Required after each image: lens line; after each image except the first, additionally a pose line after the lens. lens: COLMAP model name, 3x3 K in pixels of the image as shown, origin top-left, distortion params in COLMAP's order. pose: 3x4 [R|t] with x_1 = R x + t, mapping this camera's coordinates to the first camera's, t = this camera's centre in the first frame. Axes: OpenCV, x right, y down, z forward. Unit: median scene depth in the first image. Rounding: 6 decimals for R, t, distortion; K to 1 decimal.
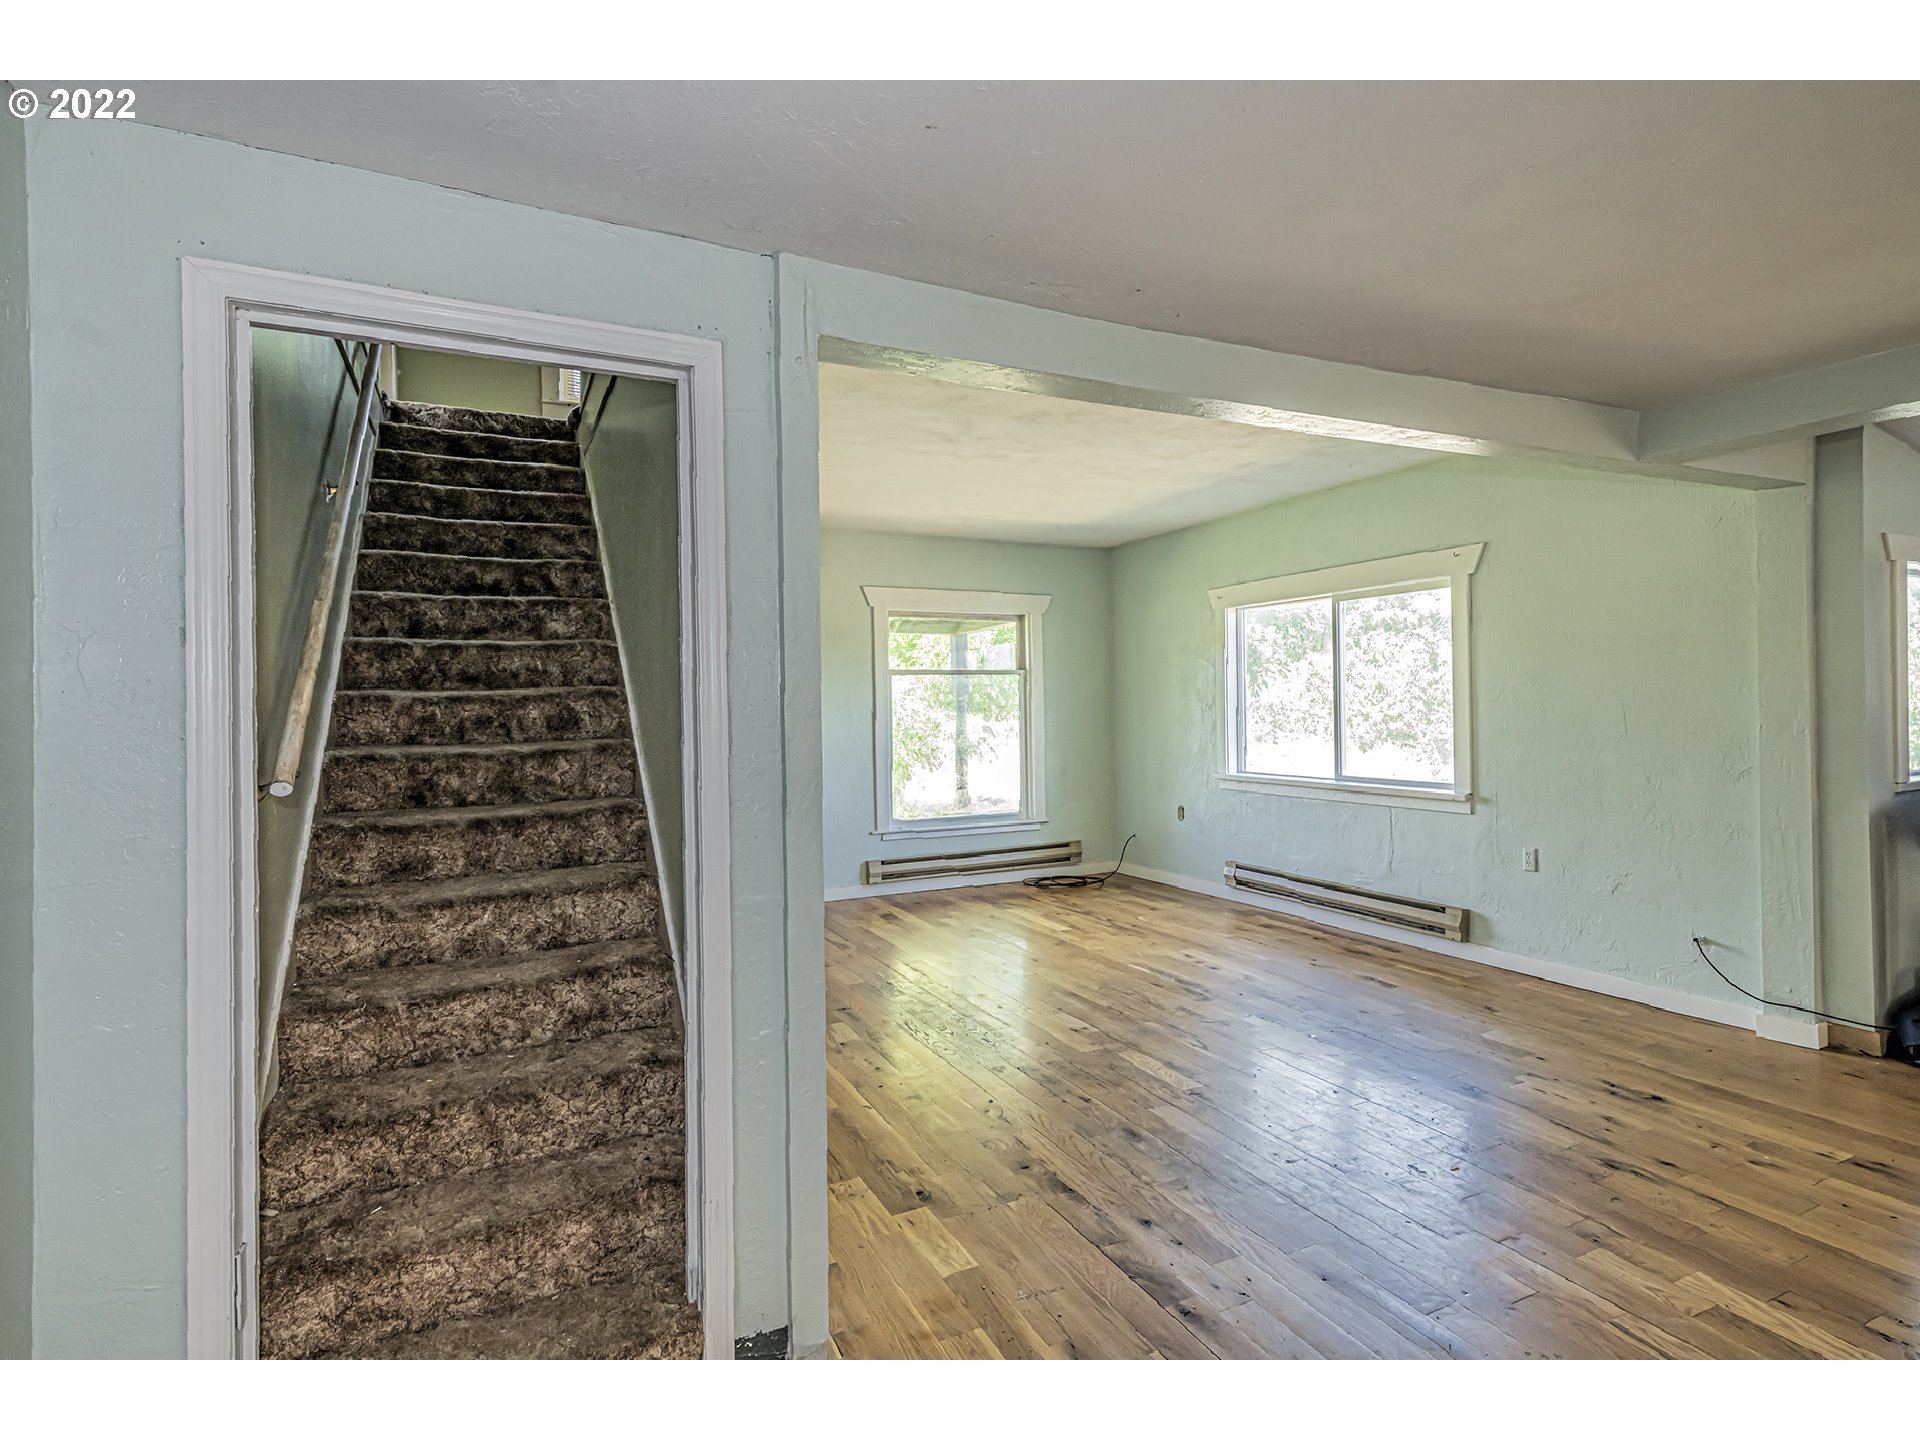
lens RADIAL K [[937.8, 0, 924.5], [0, 937.8, 686.5], [0, 0, 1]] dist [0.042866, -0.000220]
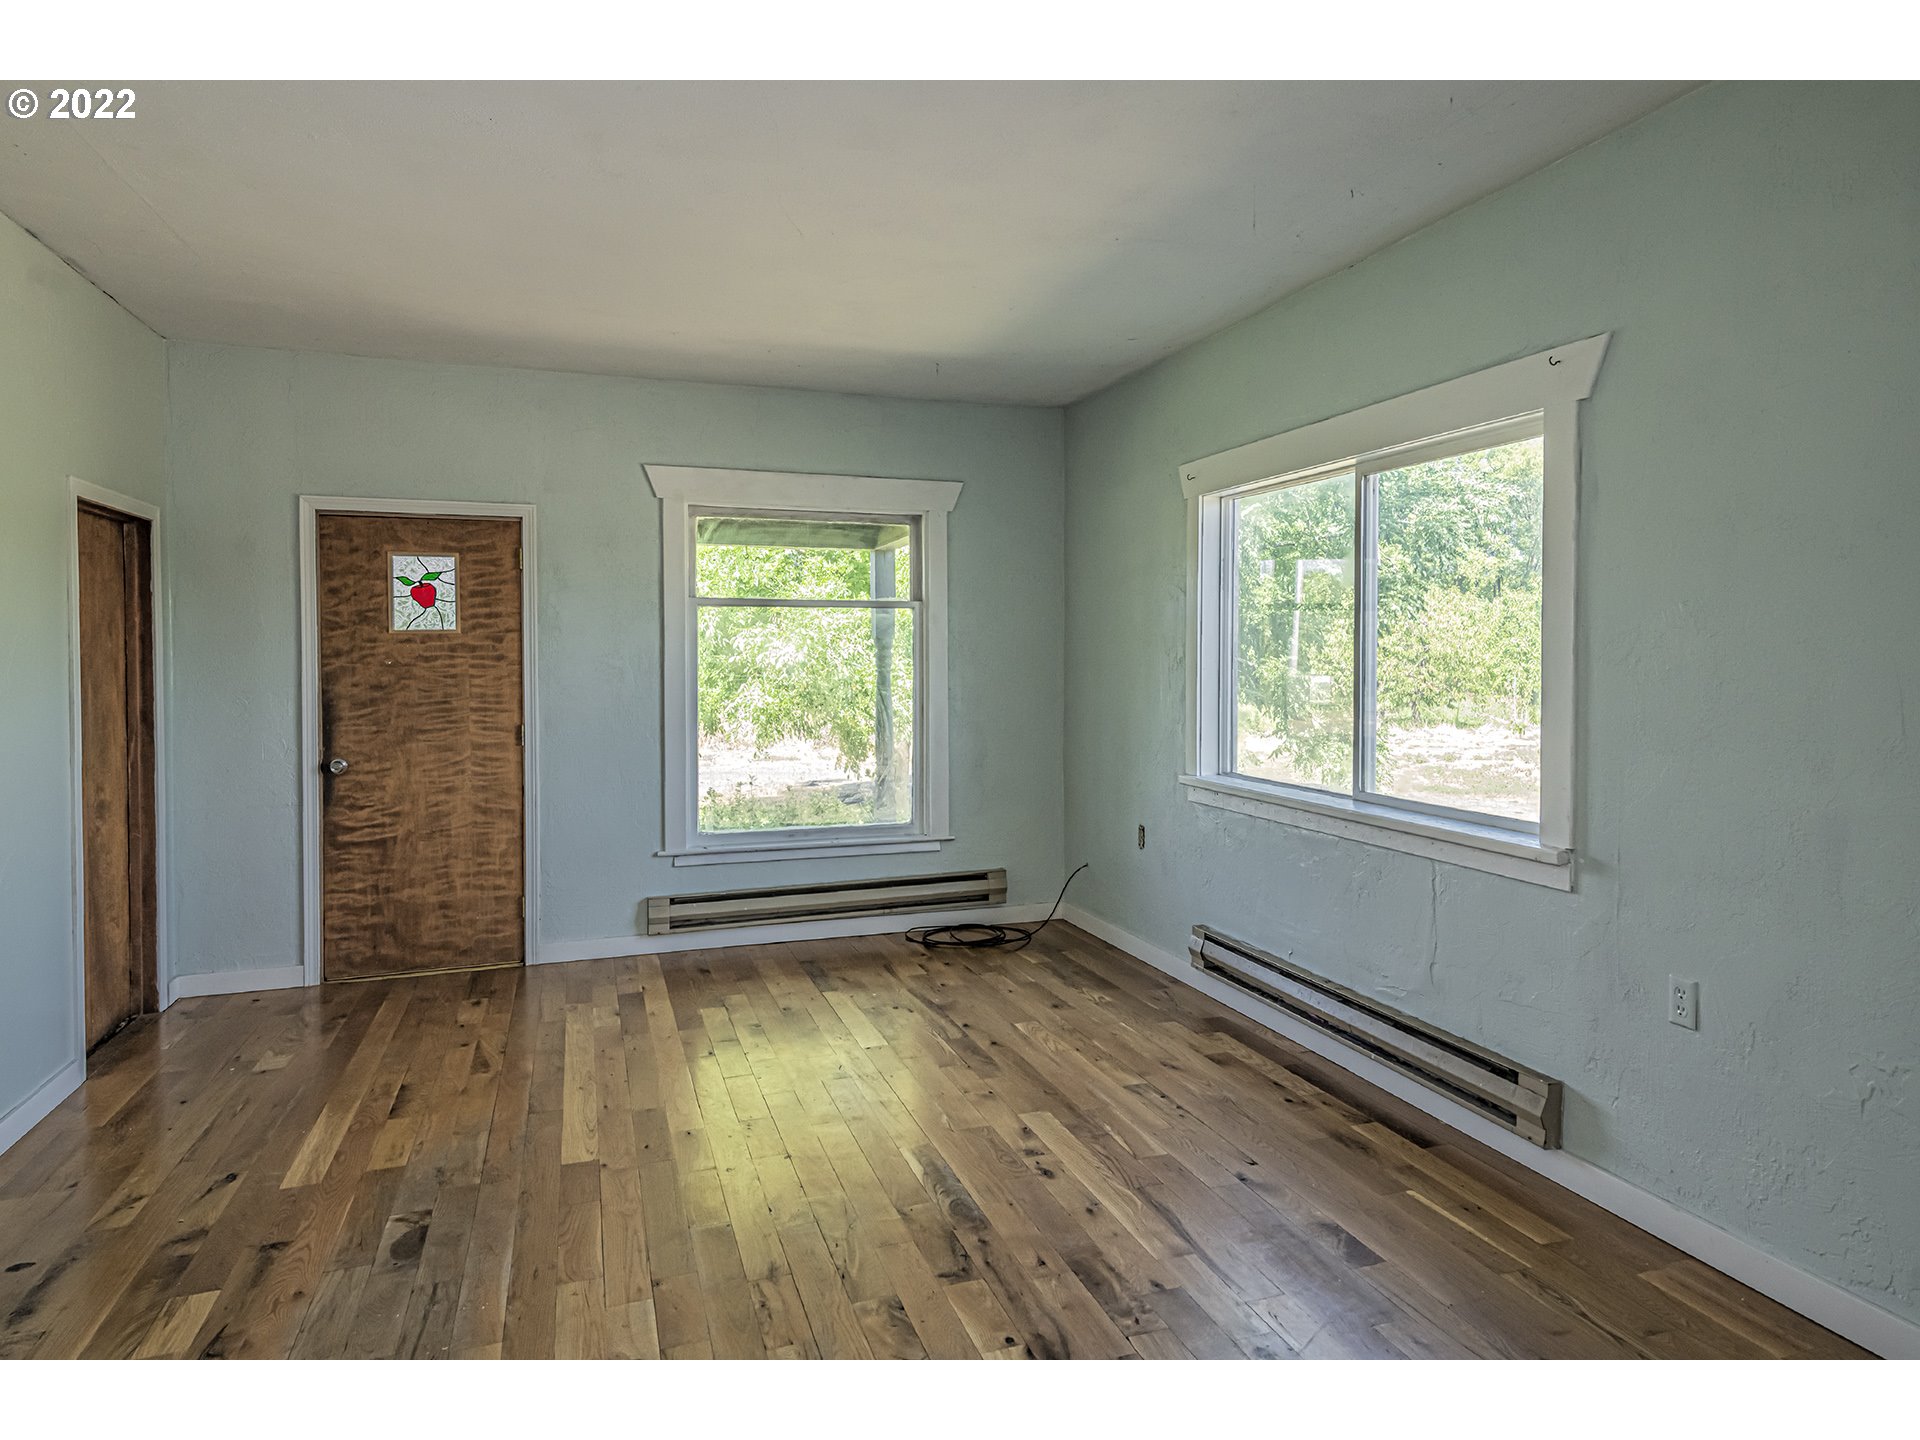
lens RADIAL K [[1100.1, 0, 959.1], [0, 1100.1, 659.3], [0, 0, 1]] dist [0.052589, 0.000763]
pose [[0.995906, 0.012604, -0.089516, 0.223661], [-0.010143, 0.999559, 0.027894, 0.000764], [0.089828, -0.026872, 0.995595, 0.287393]]
